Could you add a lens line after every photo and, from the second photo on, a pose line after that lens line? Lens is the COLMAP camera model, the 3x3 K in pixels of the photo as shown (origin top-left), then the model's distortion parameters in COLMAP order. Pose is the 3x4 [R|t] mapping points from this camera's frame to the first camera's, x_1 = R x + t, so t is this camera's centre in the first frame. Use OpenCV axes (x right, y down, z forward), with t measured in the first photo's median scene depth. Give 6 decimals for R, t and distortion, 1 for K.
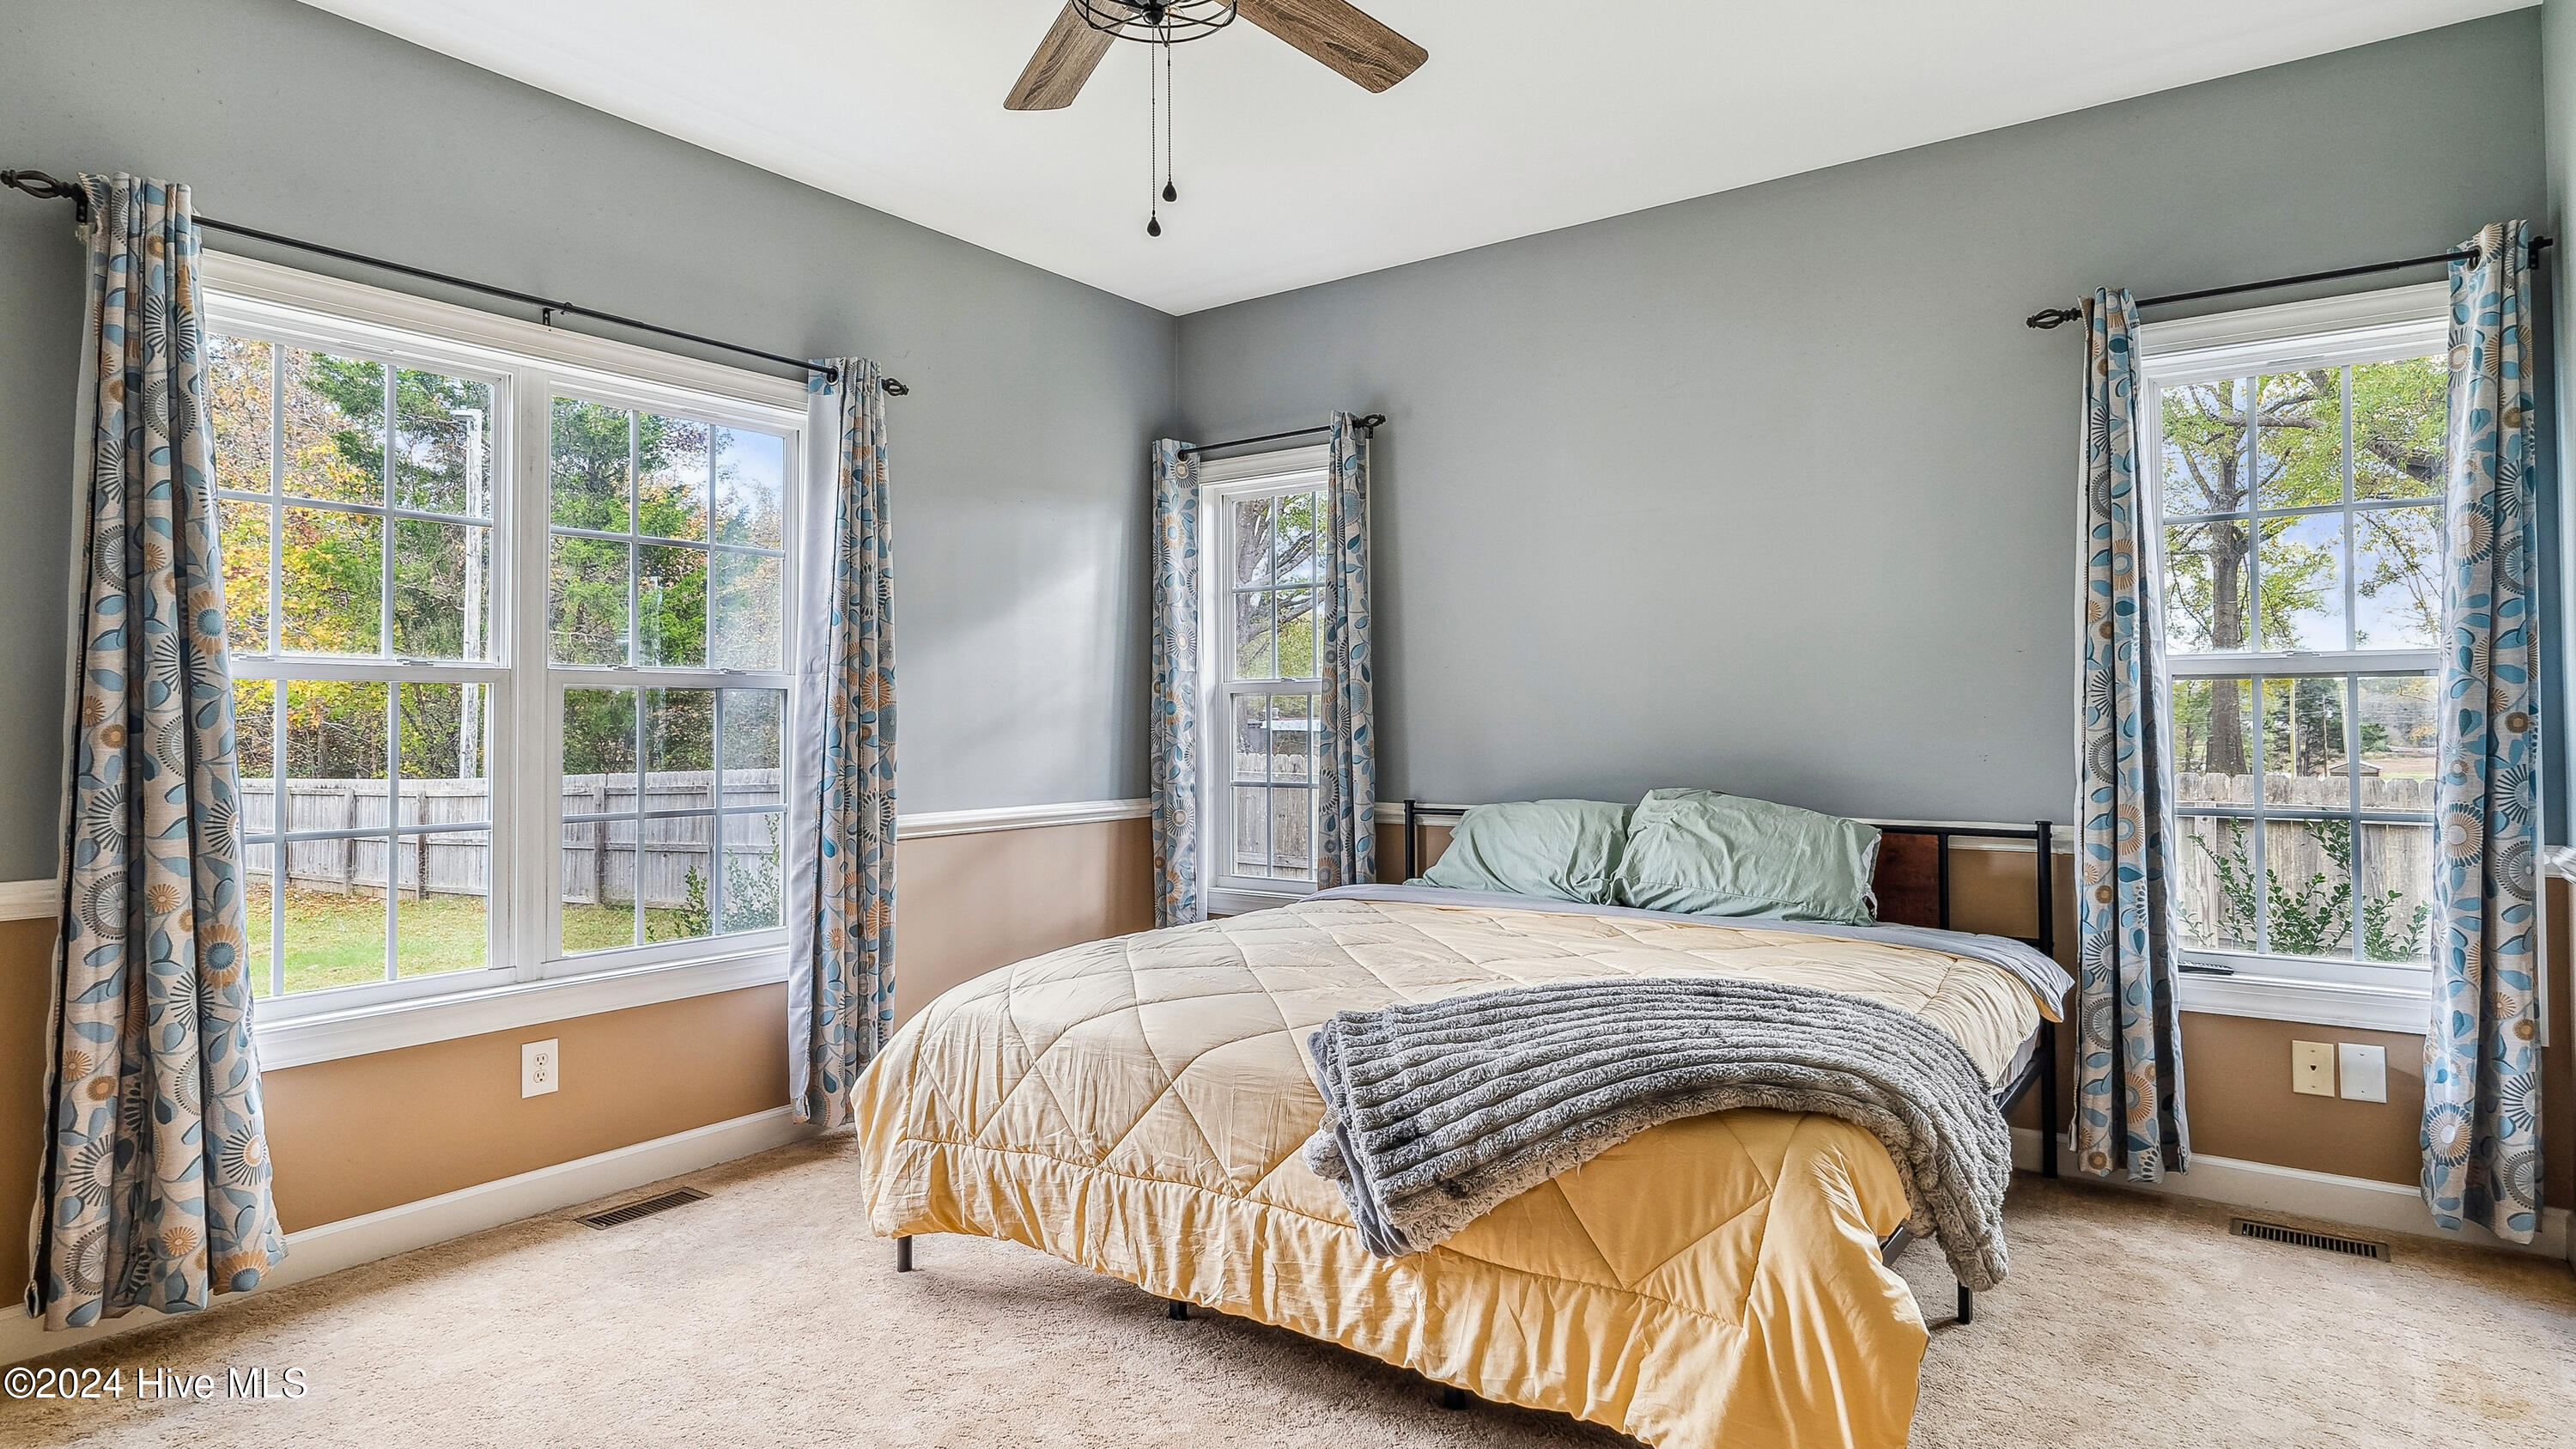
lens RADIAL K [[1370.9, 0, 1288.0], [0, 1370.9, 724.5], [0, 0, 1]] dist [0.000492, 0.000886]
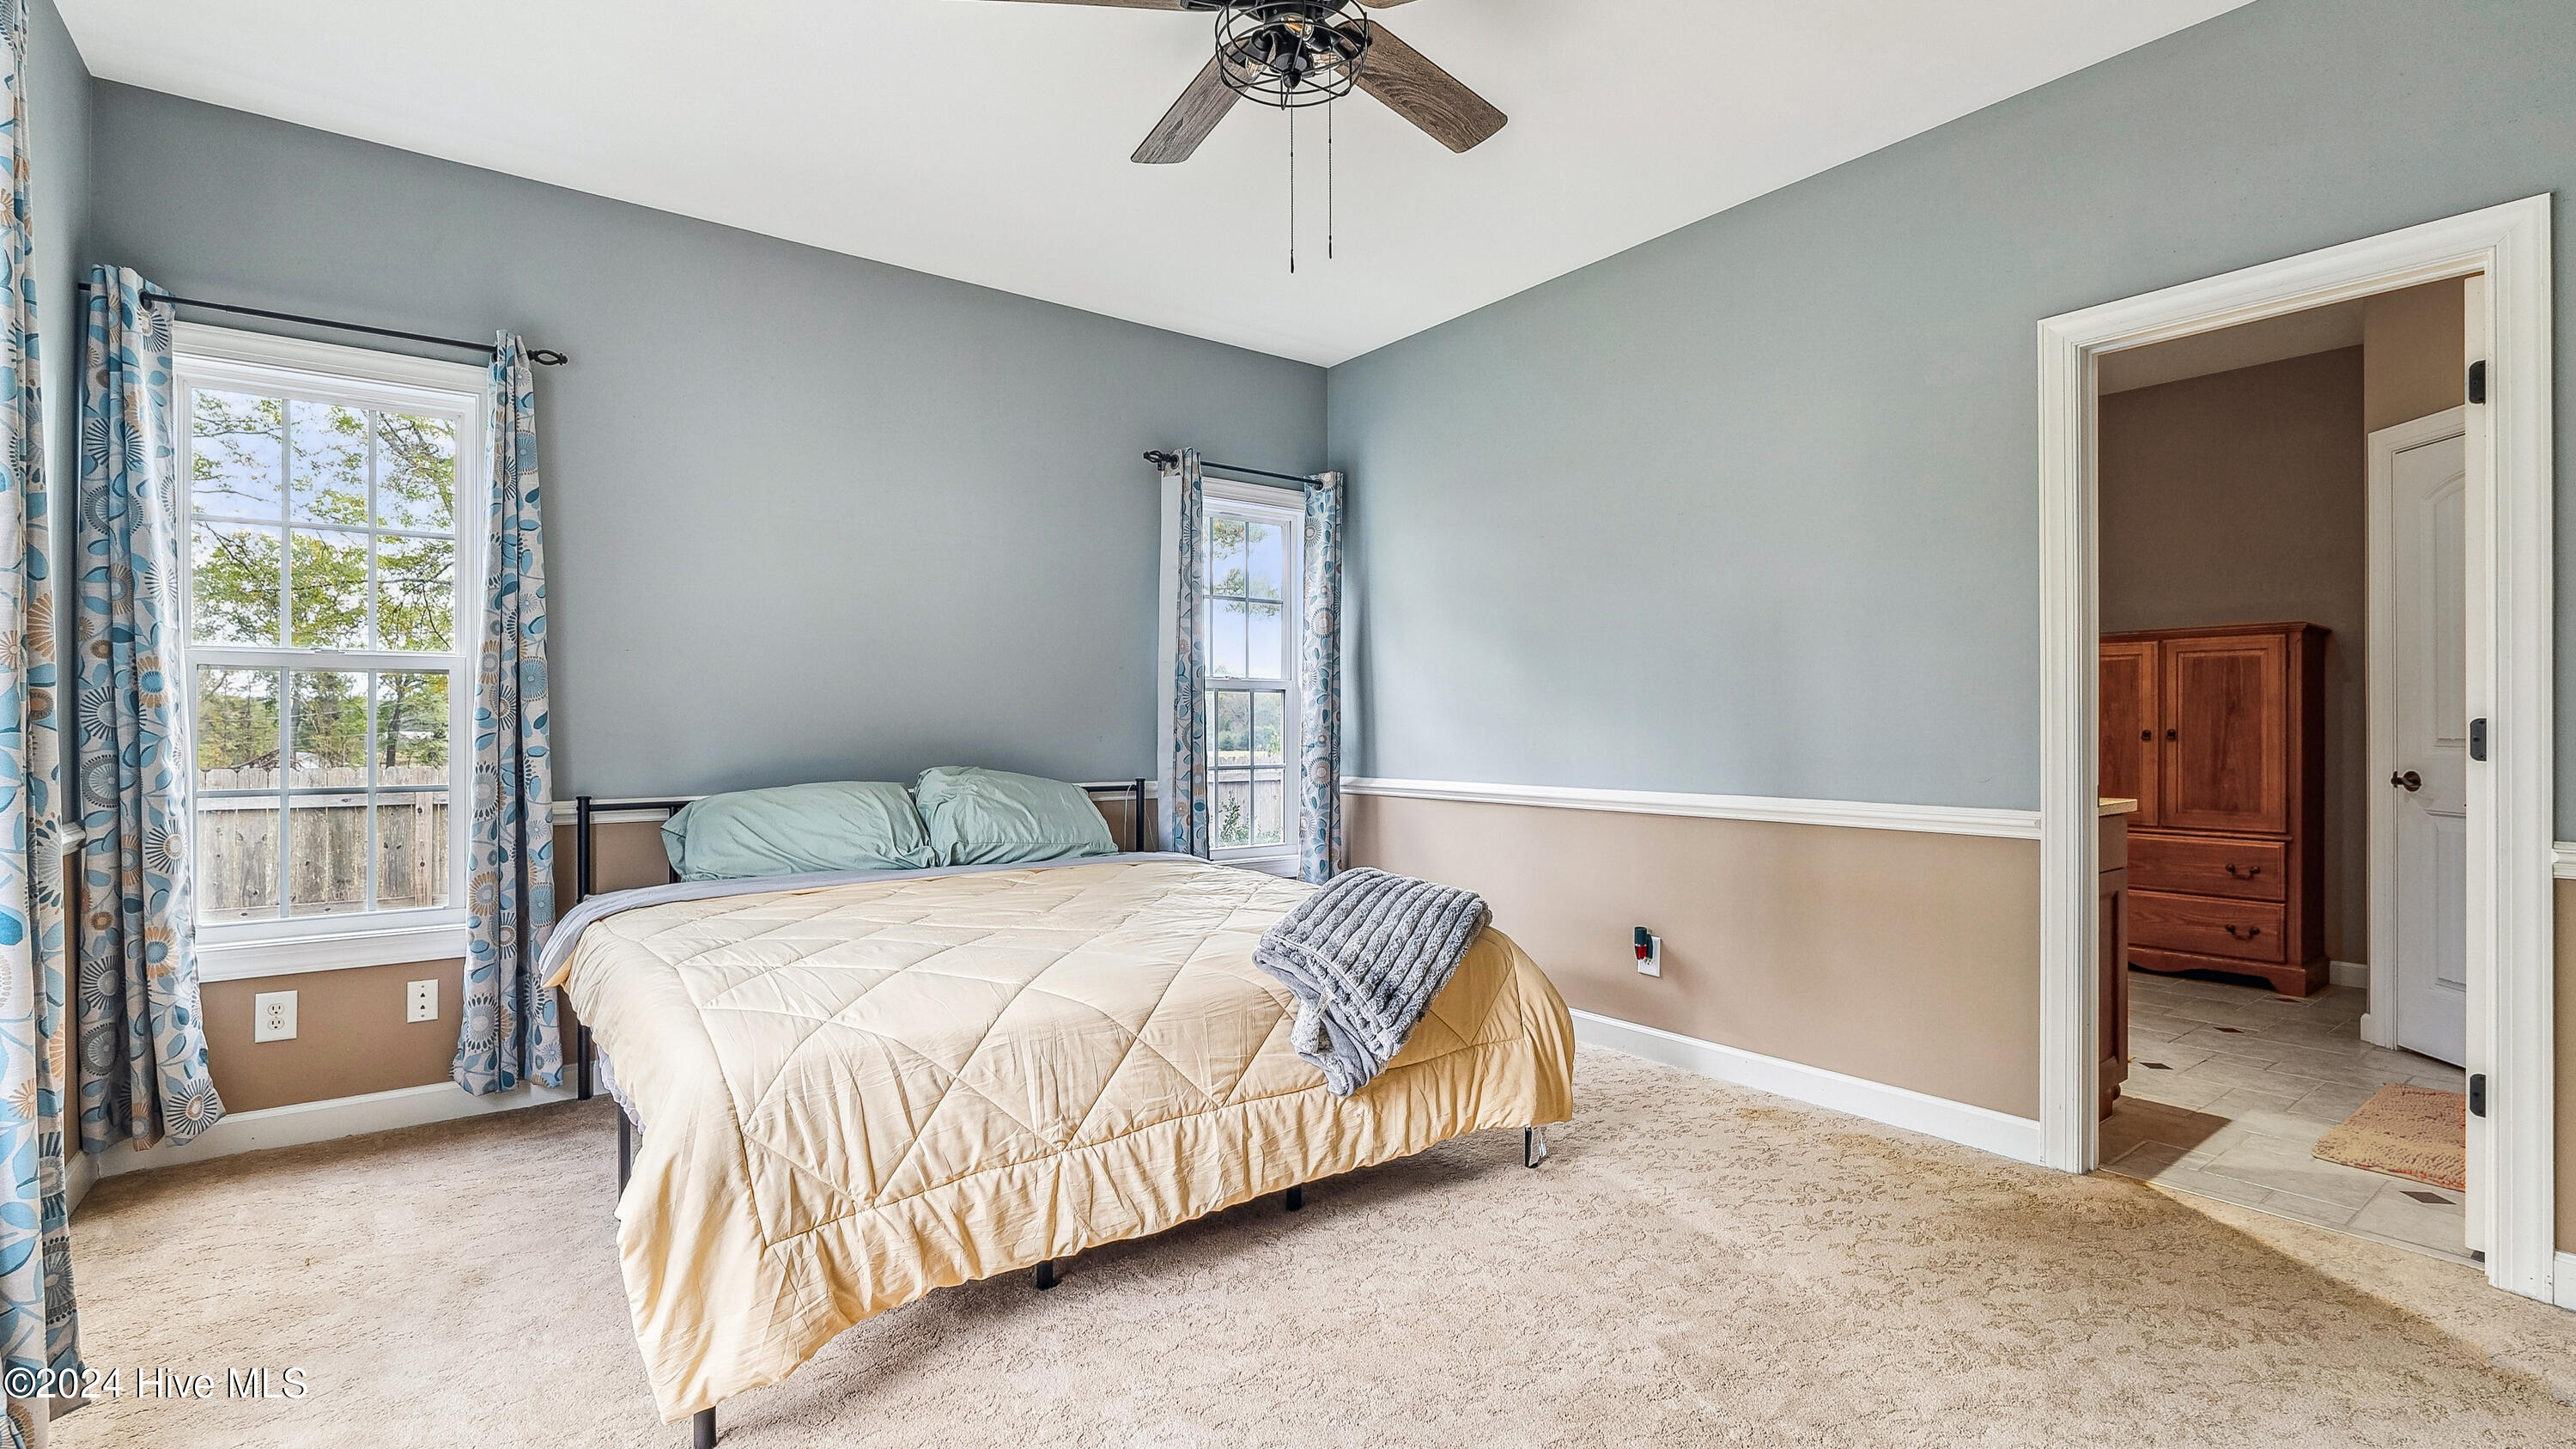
lens RADIAL K [[1177.7, 0, 1287.4], [0, 1177.7, 734.9], [0, 0, 1]] dist [-0.002472, 0.000560]
pose [[0.295124, -0.001362, 0.955458, -0.829184], [0.001673, 0.999998, 0.000909, 0.024719], [-0.955457, 0.001331, 0.295126, 0.557123]]
